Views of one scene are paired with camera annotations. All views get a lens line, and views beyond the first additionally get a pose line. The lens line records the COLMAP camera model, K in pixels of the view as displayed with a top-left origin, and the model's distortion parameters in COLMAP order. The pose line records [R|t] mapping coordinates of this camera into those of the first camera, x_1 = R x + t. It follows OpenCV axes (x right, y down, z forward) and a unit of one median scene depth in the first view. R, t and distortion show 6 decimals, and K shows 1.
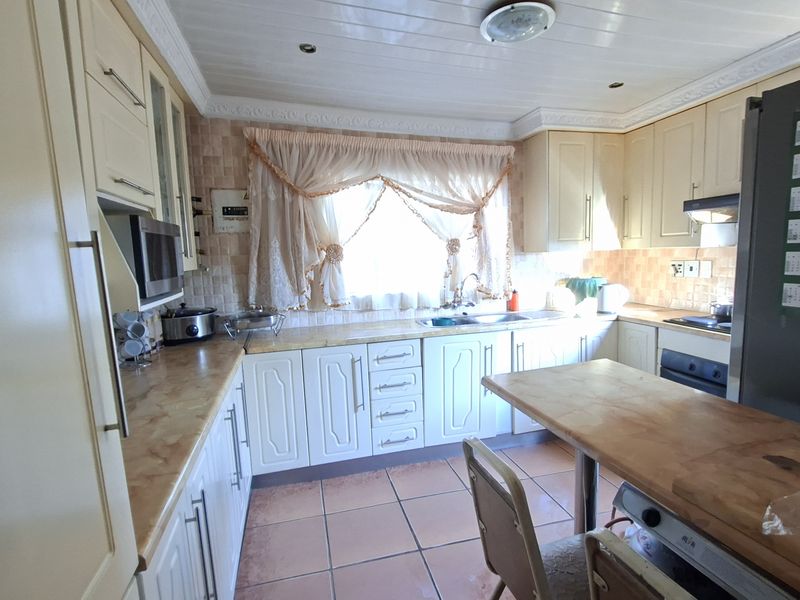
lens RADIAL K [[422.4, 0, 400.0], [0, 422.4, 300.0], [0, 0, 1]] dist [-0.004719, -0.000138]
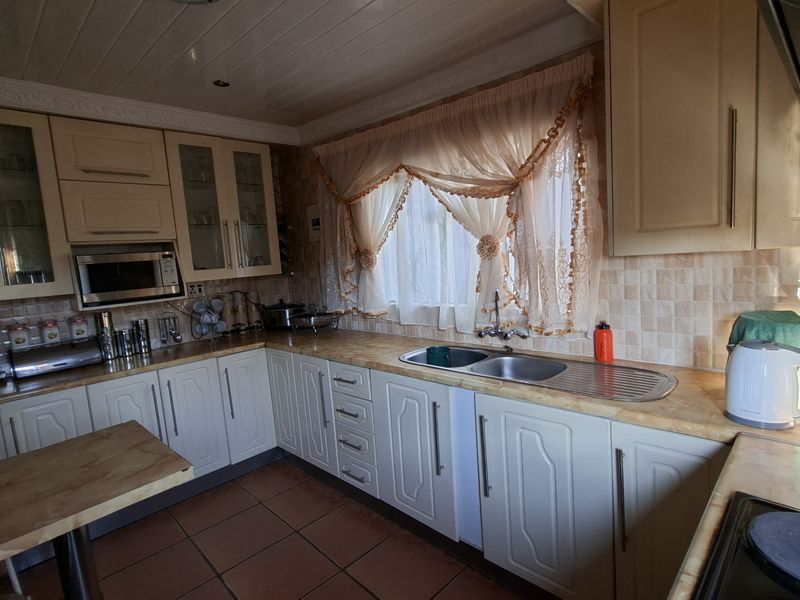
lens RADIAL K [[422.4, 0, 400.0], [0, 422.4, 300.0], [0, 0, 1]] dist [-0.004719, -0.000138]
pose [[0.495802, 0.094861, -0.863239, 0.680840], [-0.046360, 0.995490, 0.082767, -0.097210], [0.867197, -0.001017, 0.497964, 0.572054]]
